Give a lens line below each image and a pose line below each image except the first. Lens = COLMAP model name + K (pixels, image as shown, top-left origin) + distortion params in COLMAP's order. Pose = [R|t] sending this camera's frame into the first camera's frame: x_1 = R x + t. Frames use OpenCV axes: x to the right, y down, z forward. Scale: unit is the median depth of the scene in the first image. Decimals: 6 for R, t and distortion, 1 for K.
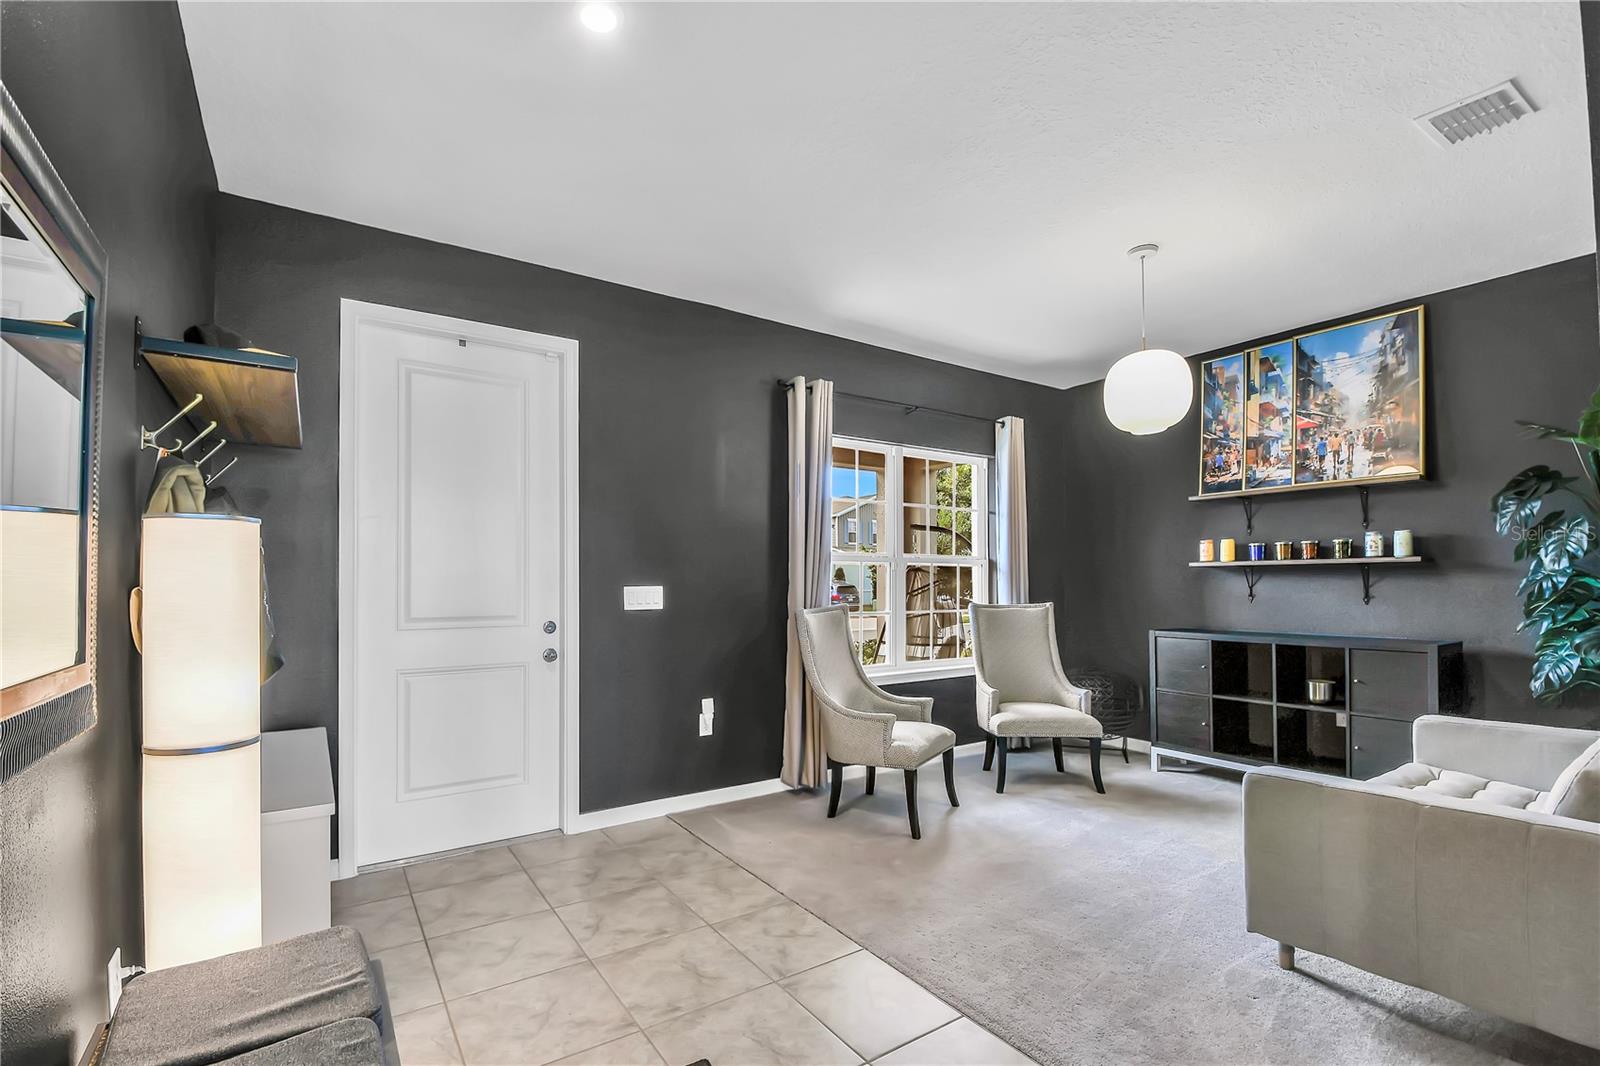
lens RADIAL K [[706.5, 0, 777.2], [0, 706.5, 572.4], [0, 0, 1]] dist [-0.002491, -0.013390]
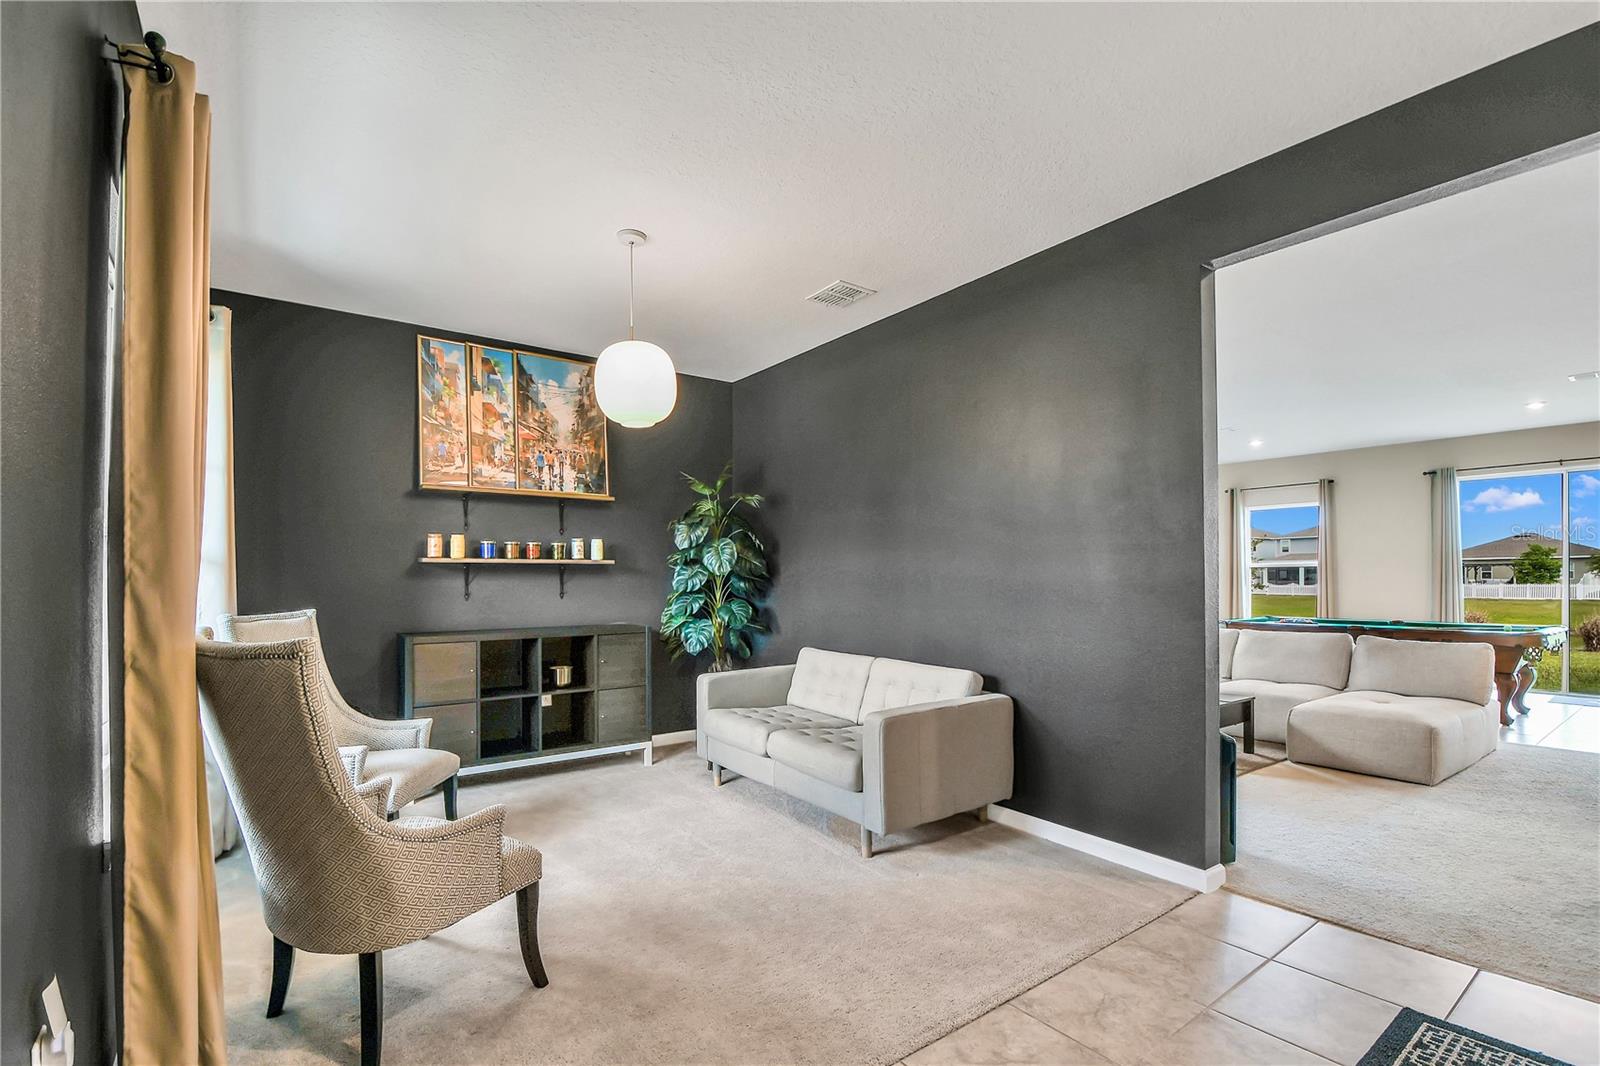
lens RADIAL K [[706.5, 0, 777.2], [0, 706.5, 572.4], [0, 0, 1]] dist [-0.002491, -0.013390]
pose [[-0.041287, 0.012688, 0.999067, -0.352042], [-0.013688, 0.999818, -0.013263, 0.011055], [-0.999054, -0.014223, -0.041106, 0.651268]]
